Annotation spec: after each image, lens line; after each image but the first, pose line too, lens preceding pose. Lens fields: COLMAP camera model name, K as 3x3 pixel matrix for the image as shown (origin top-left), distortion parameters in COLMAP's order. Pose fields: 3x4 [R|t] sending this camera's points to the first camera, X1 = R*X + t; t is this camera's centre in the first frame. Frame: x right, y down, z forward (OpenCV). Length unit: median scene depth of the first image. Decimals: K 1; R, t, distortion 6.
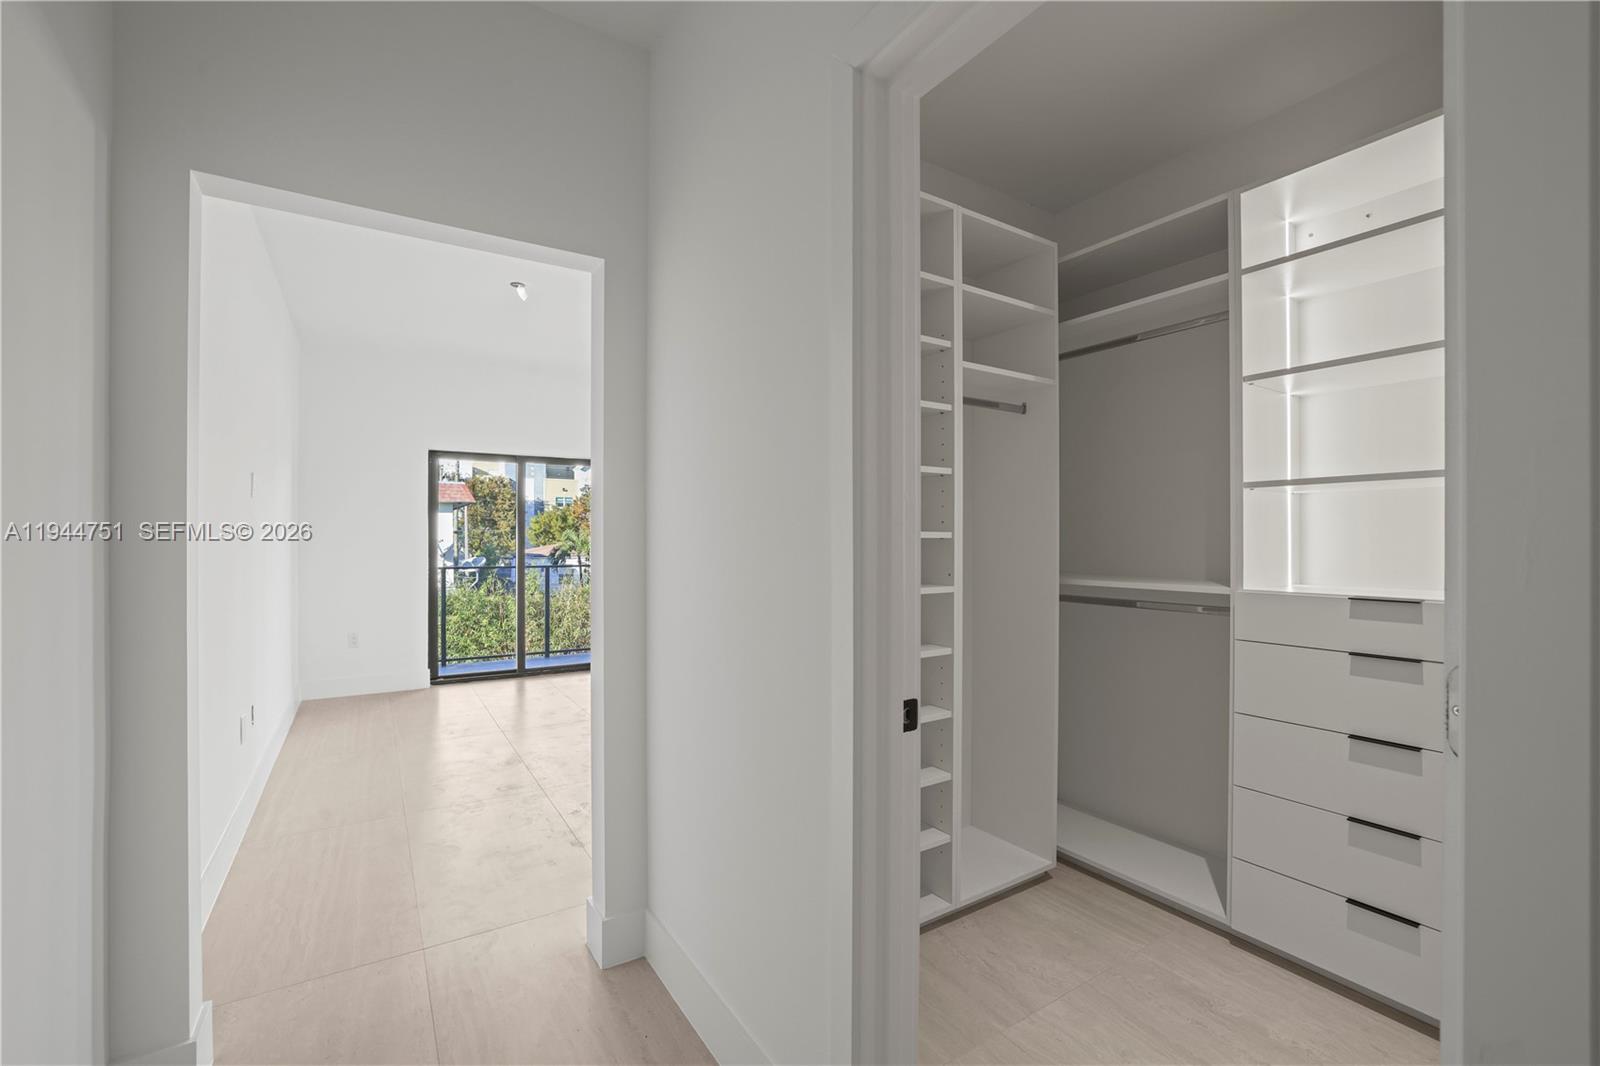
lens RADIAL K [[692.1, 0, 804.0], [0, 692.1, 536.7], [0, 0, 1]] dist [-0.049693, 0.017483]
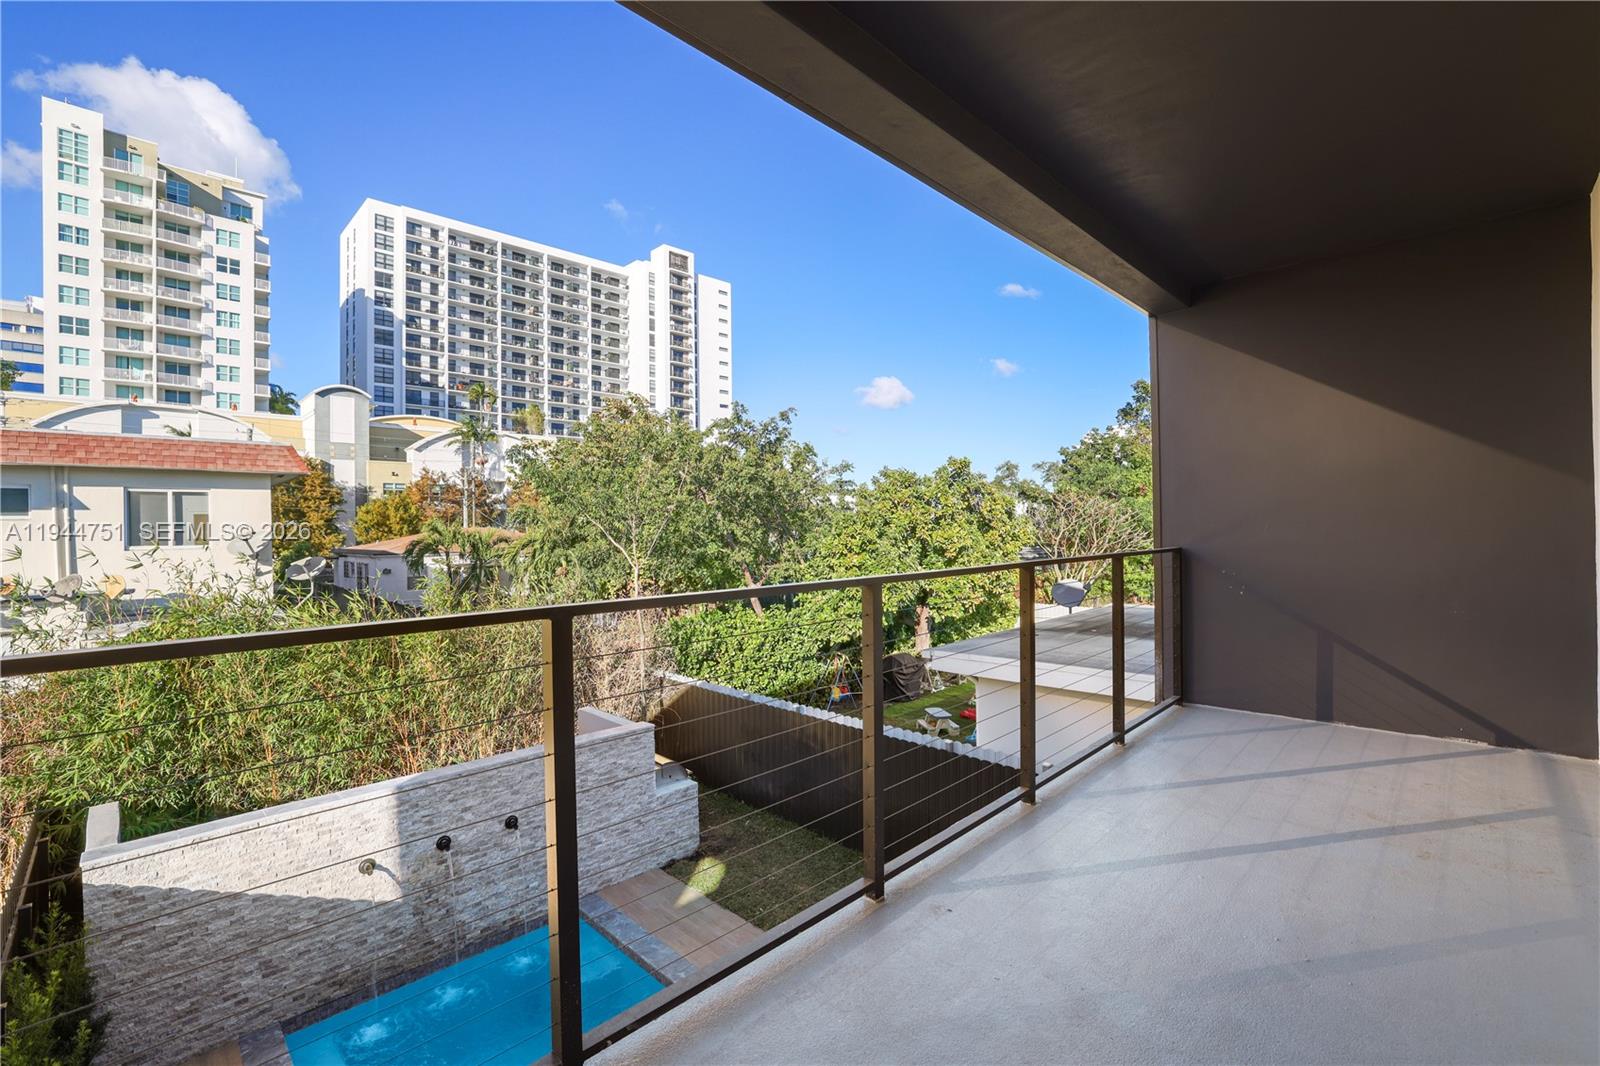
lens RADIAL K [[692.1, 0, 804.0], [0, 692.1, 536.7], [0, 0, 1]] dist [-0.049693, 0.017483]
pose [[0.973329, -0.016578, 0.228813, -0.068183], [0.014153, 0.999825, 0.012232, 0.004177], [-0.228976, -0.008668, 0.973394, 0.108525]]
